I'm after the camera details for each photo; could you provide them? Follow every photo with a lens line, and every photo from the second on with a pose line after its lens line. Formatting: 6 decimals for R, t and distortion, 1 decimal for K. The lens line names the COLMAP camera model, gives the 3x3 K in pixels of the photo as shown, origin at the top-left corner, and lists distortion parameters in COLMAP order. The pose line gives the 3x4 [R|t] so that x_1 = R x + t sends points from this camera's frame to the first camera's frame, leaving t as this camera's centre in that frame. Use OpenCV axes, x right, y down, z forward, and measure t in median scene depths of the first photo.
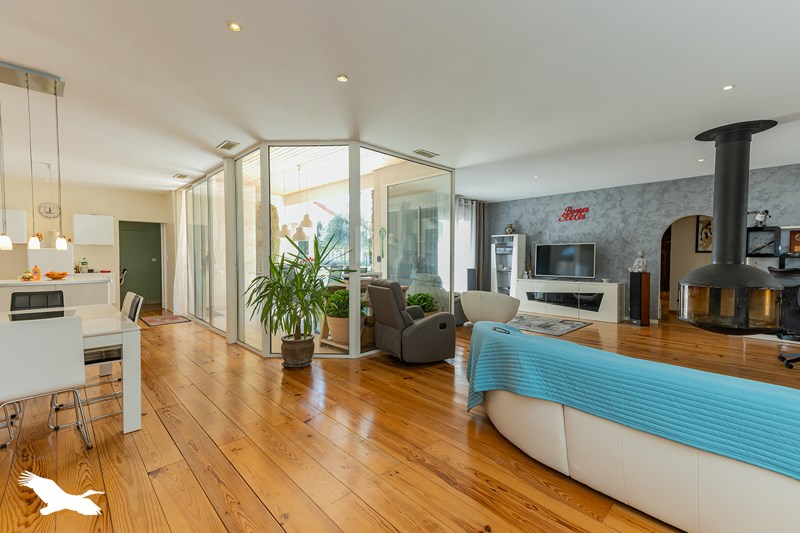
lens RADIAL K [[342.6, 0, 402.1], [0, 342.6, 265.5], [0, 0, 1]] dist [0.019472, 0.000020]
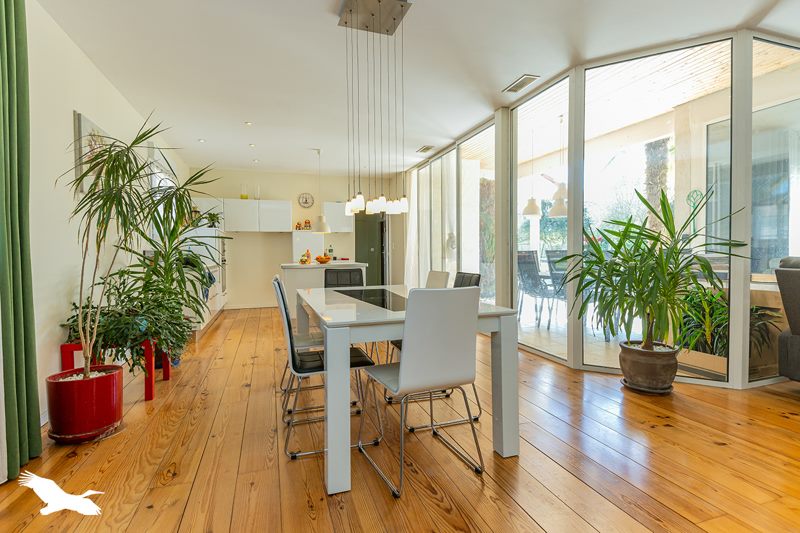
lens RADIAL K [[395.6, 0, 399.4], [0, 395.6, 264.3], [0, 0, 1]] dist [-0.004821, -0.001253]
pose [[0.890287, 0.004498, -0.455378, -0.332368], [-0.003099, 0.999988, 0.003819, 0.045469], [0.455390, -0.001989, 0.890290, 0.101720]]
